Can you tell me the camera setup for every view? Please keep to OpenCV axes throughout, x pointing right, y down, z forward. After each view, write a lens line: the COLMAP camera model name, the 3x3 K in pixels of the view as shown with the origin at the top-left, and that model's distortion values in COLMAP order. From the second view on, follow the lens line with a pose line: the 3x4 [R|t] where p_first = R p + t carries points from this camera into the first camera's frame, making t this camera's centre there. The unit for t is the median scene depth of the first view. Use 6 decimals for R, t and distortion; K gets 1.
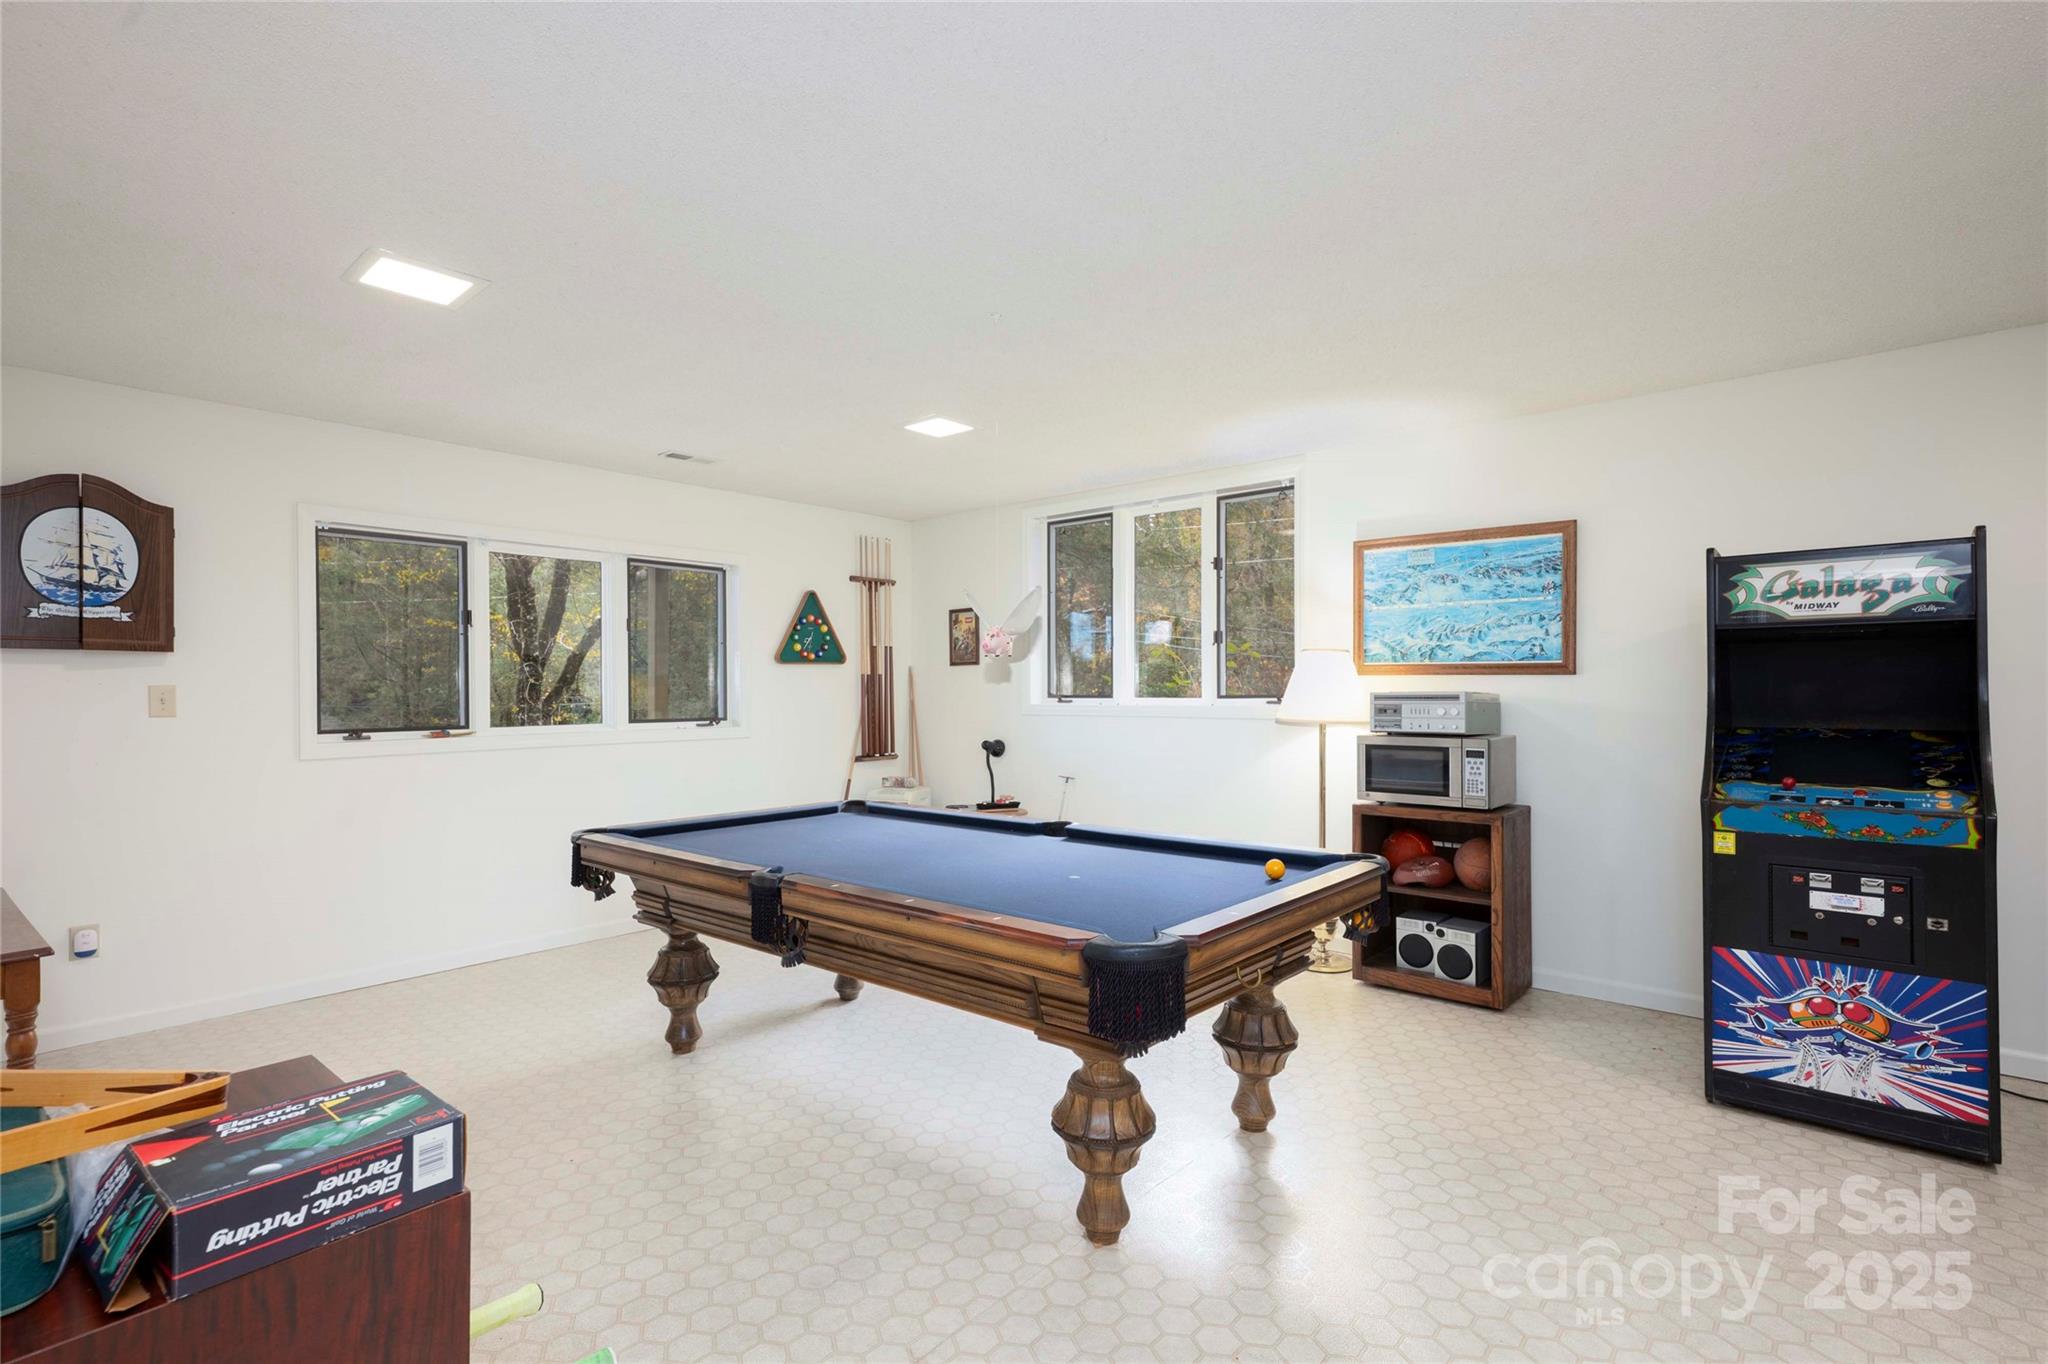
lens RADIAL K [[978.8, 0, 1016.1], [0, 978.8, 683.9], [0, 0, 1]] dist [0.003412, 0.001620]
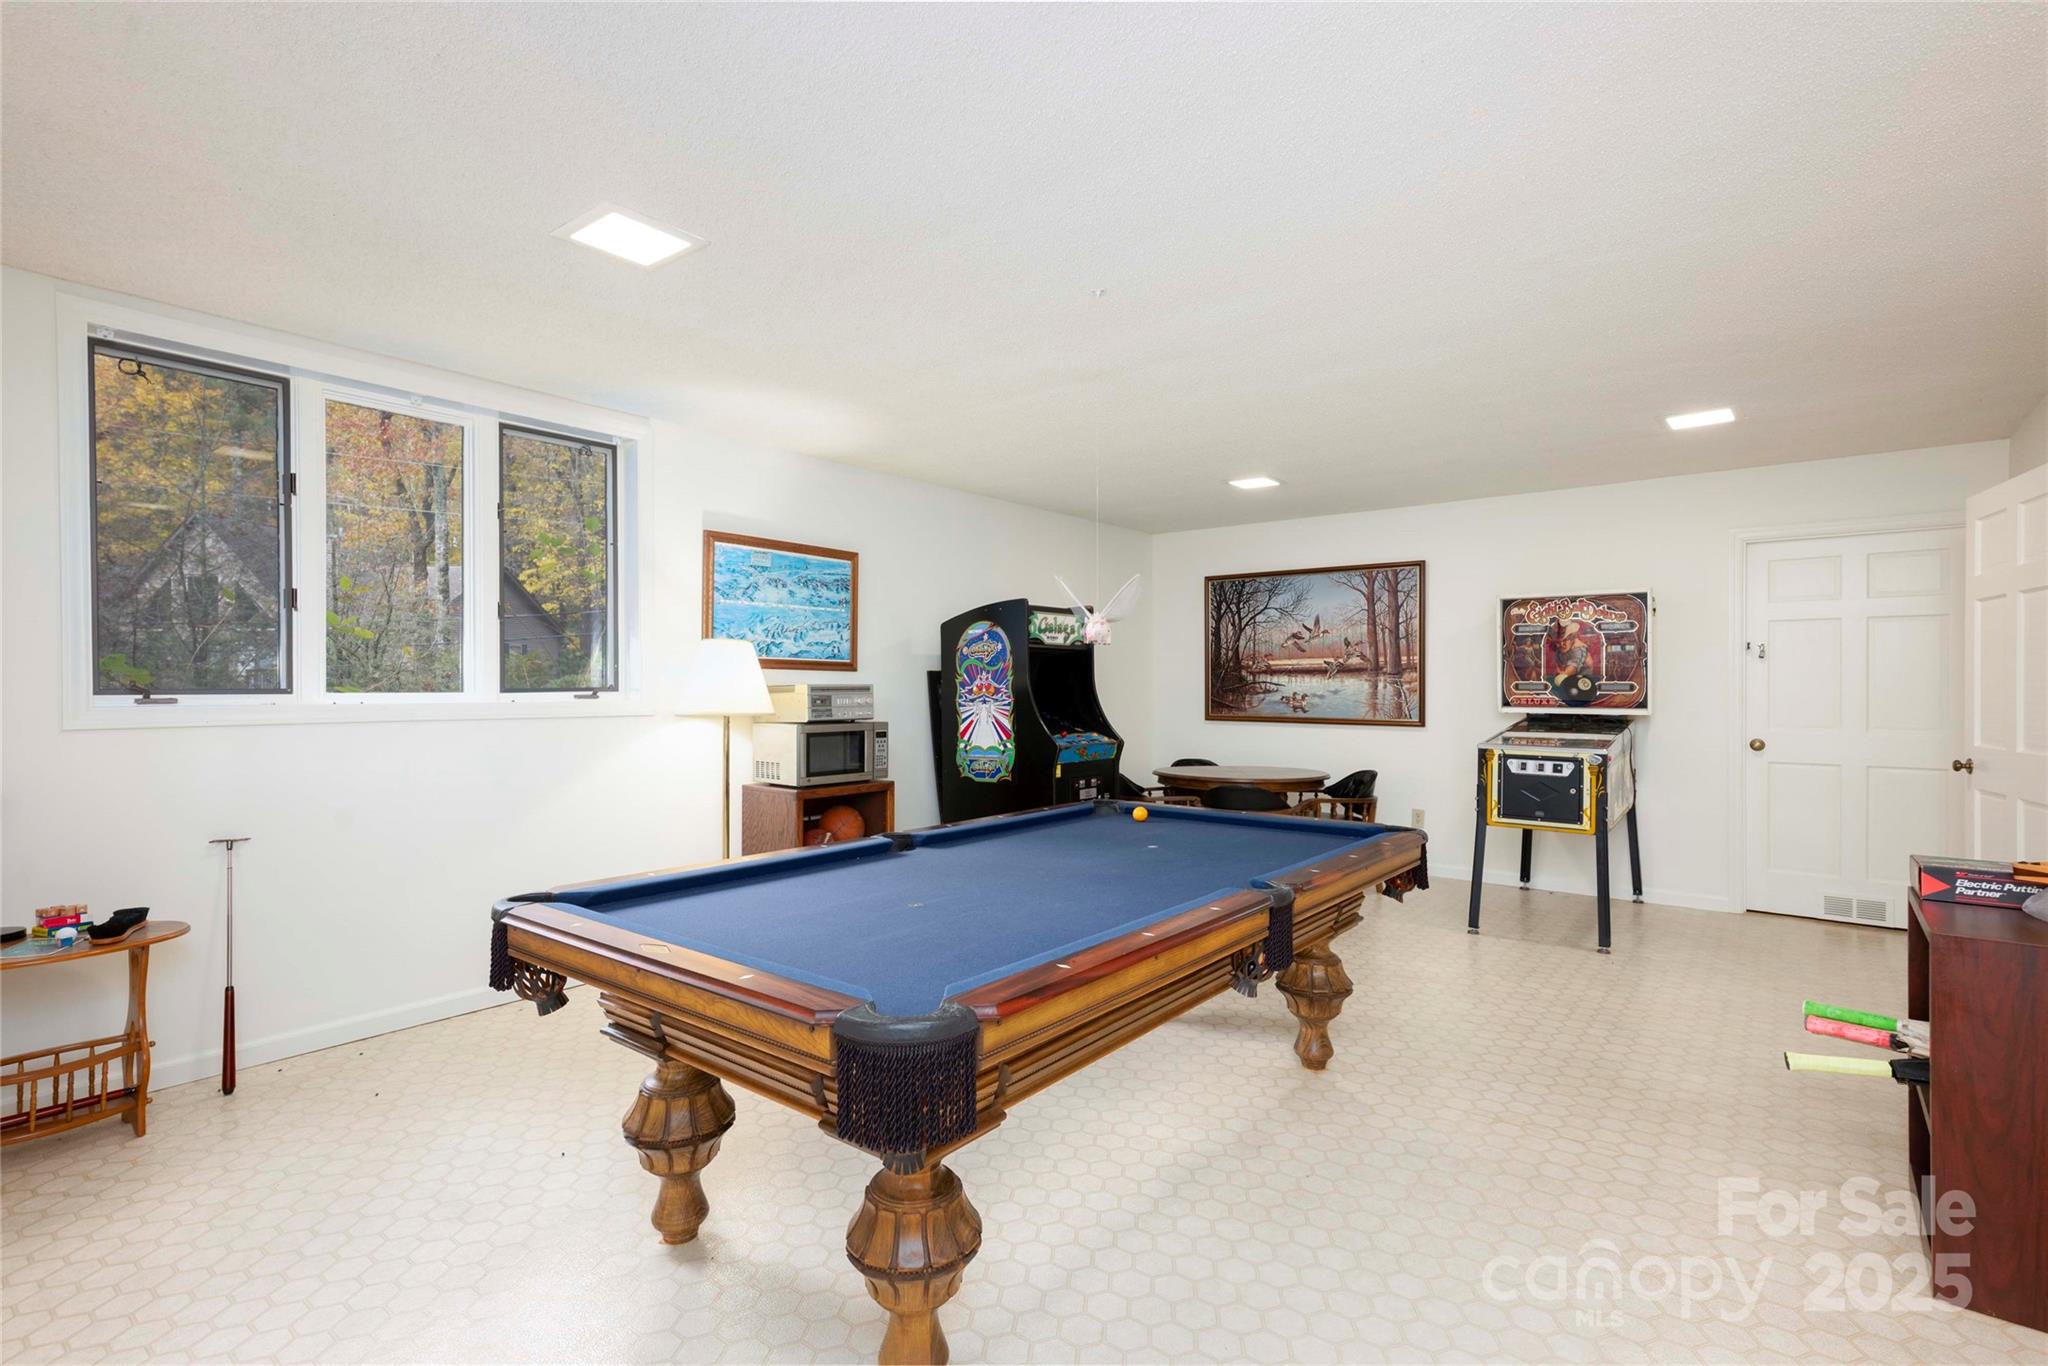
lens RADIAL K [[978.8, 0, 1014.5], [0, 978.8, 688.2], [0, 0, 1]] dist [0.003412, 0.001620]
pose [[-0.046726, 0.001442, 0.998907, -0.718940], [-0.006115, 0.999980, -0.001729, 0.013291], [-0.998889, -0.006189, -0.046716, 0.828416]]
